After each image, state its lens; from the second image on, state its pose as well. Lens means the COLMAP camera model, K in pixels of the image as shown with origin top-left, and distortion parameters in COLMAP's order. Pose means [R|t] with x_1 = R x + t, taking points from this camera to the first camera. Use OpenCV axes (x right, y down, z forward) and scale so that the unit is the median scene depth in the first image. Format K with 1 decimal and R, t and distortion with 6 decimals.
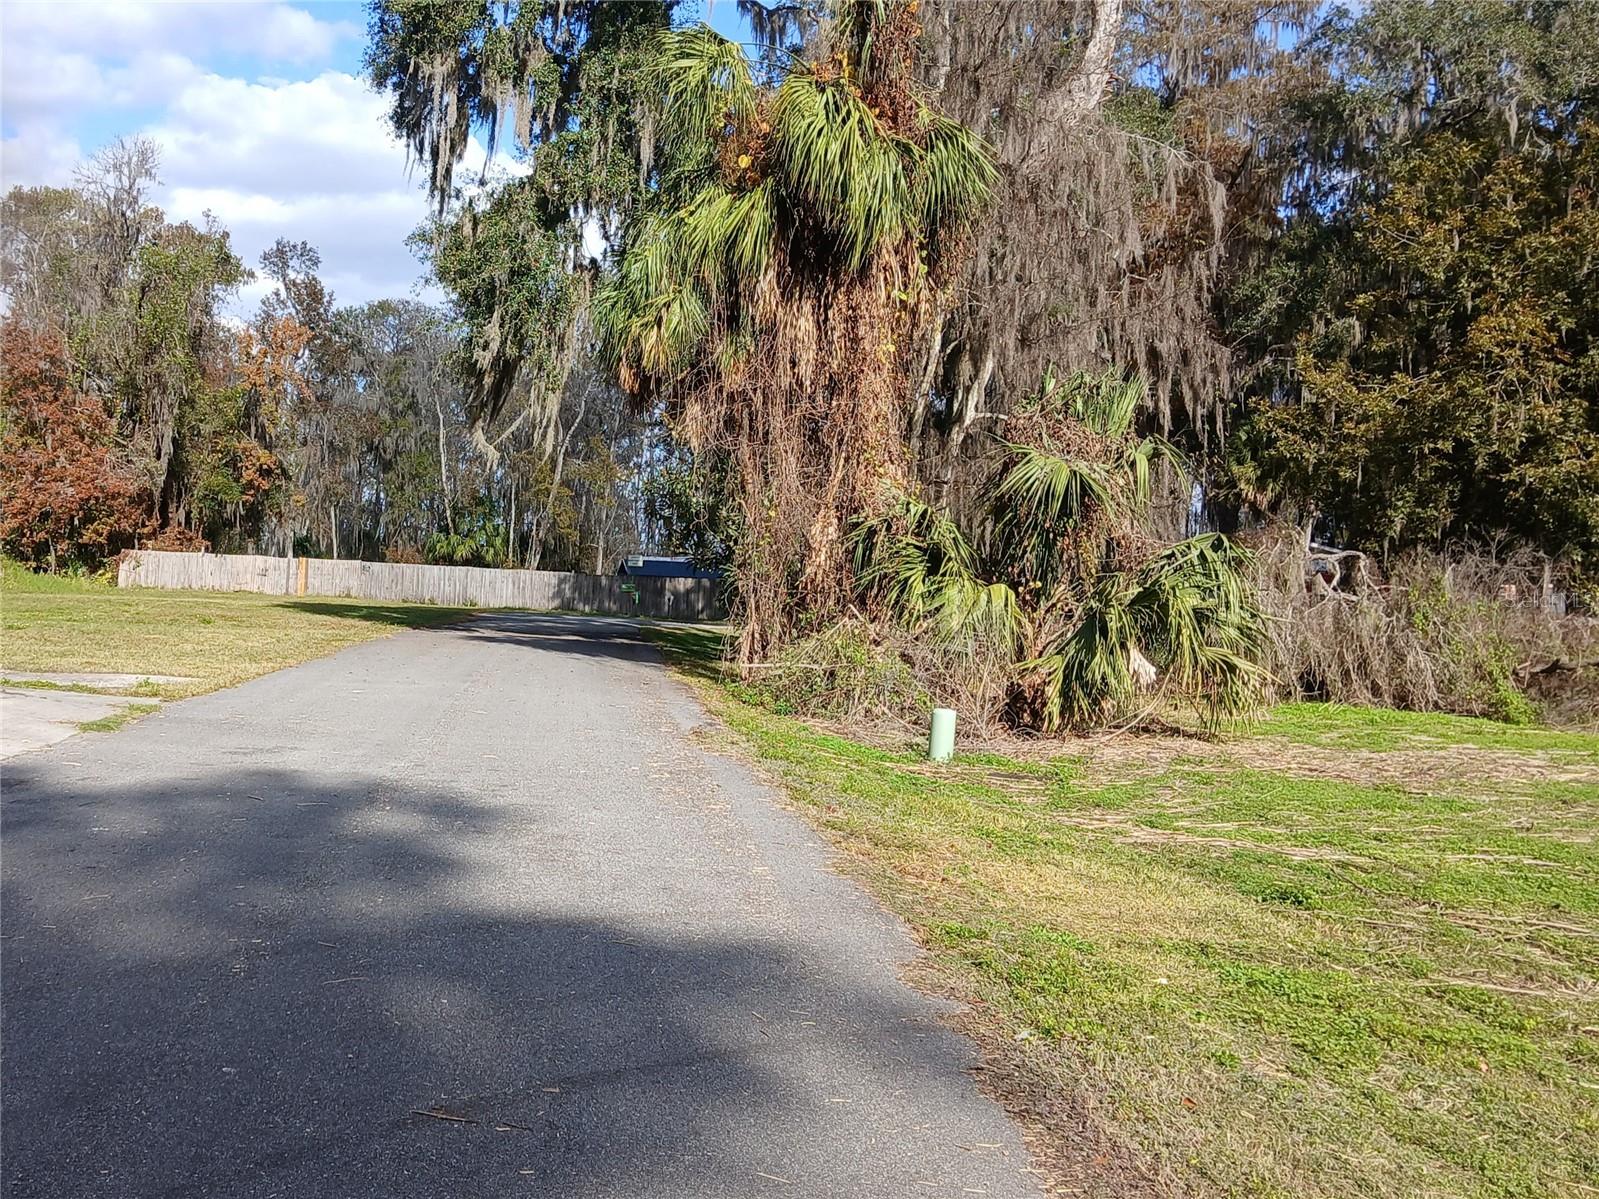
lens RADIAL K [[1181.0, 0, 799.5], [0, 1181.0, 599.5], [0, 0, 1]] dist [0.020749, -0.051593]
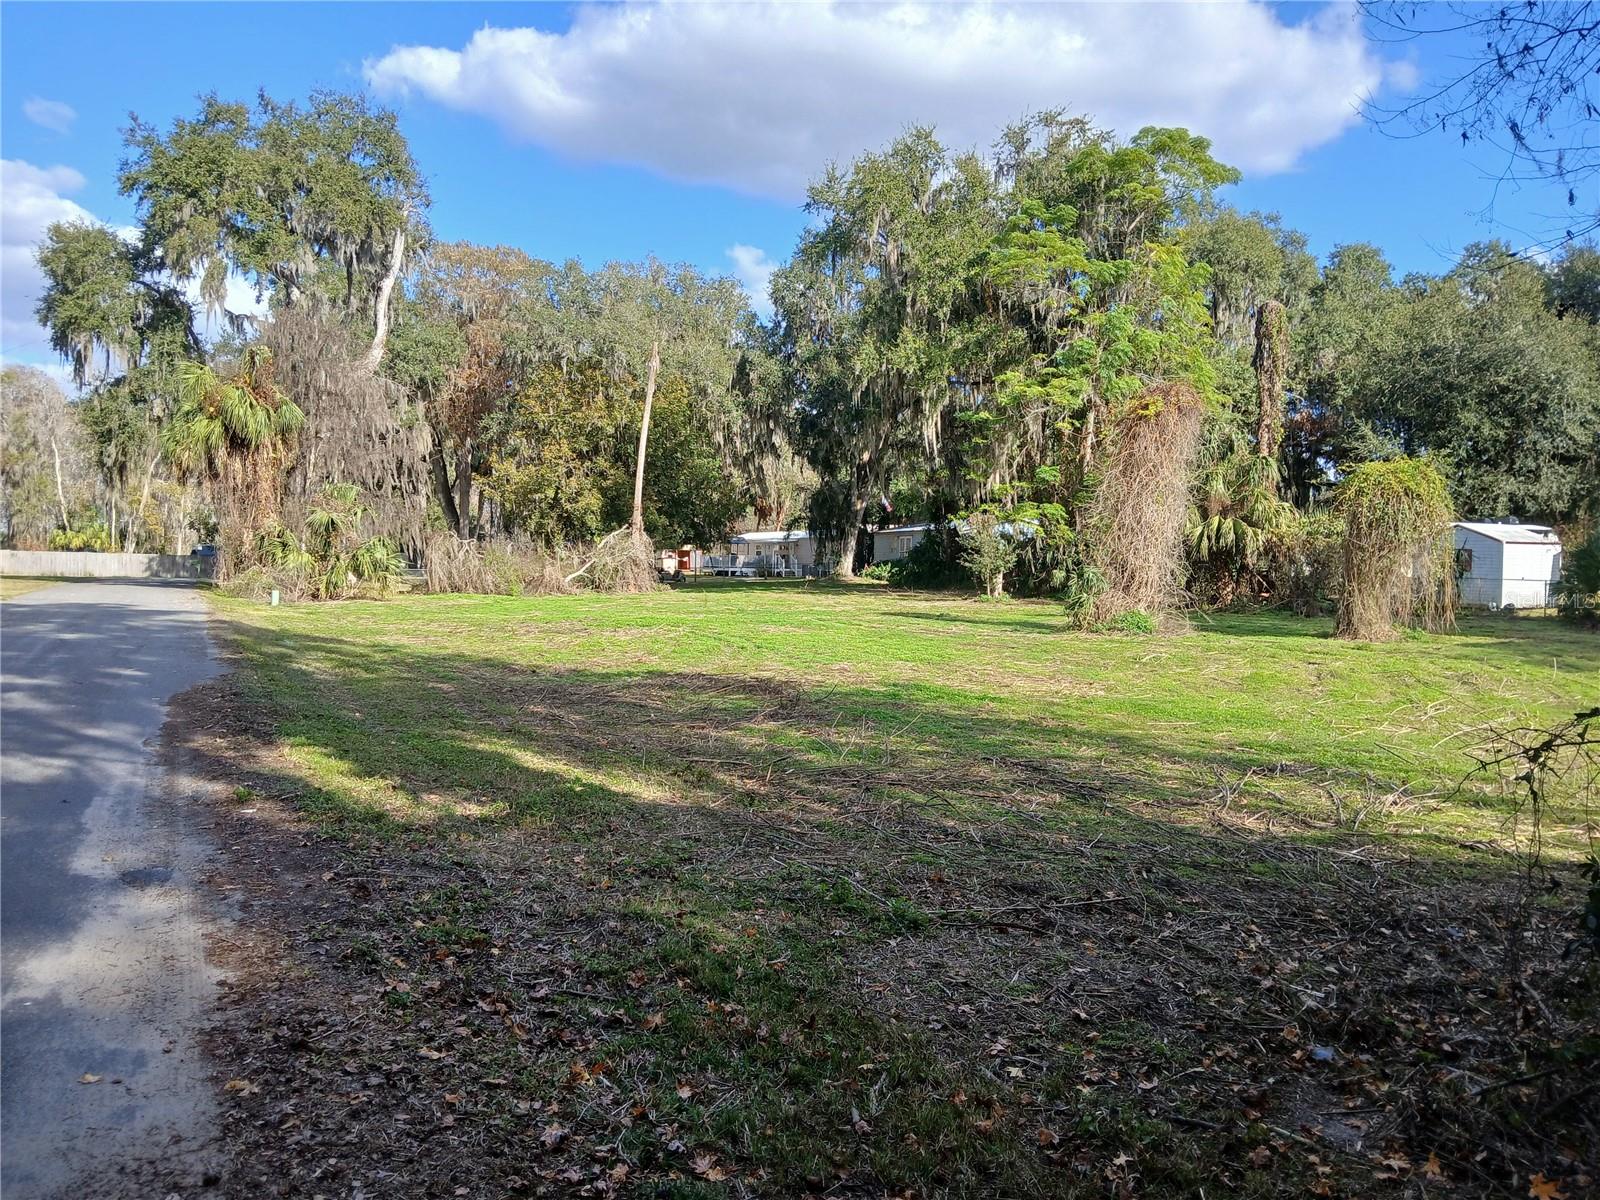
lens RADIAL K [[1181.7, 0, 800.0], [0, 1181.7, 600.0], [0, 0, 1]] dist [0.020749, -0.051593]
pose [[0.955199, -0.036483, 0.293708, 0.322075], [0.029867, 0.999190, 0.026980, 0.042257], [-0.294454, -0.016999, 0.955514, -1.541385]]
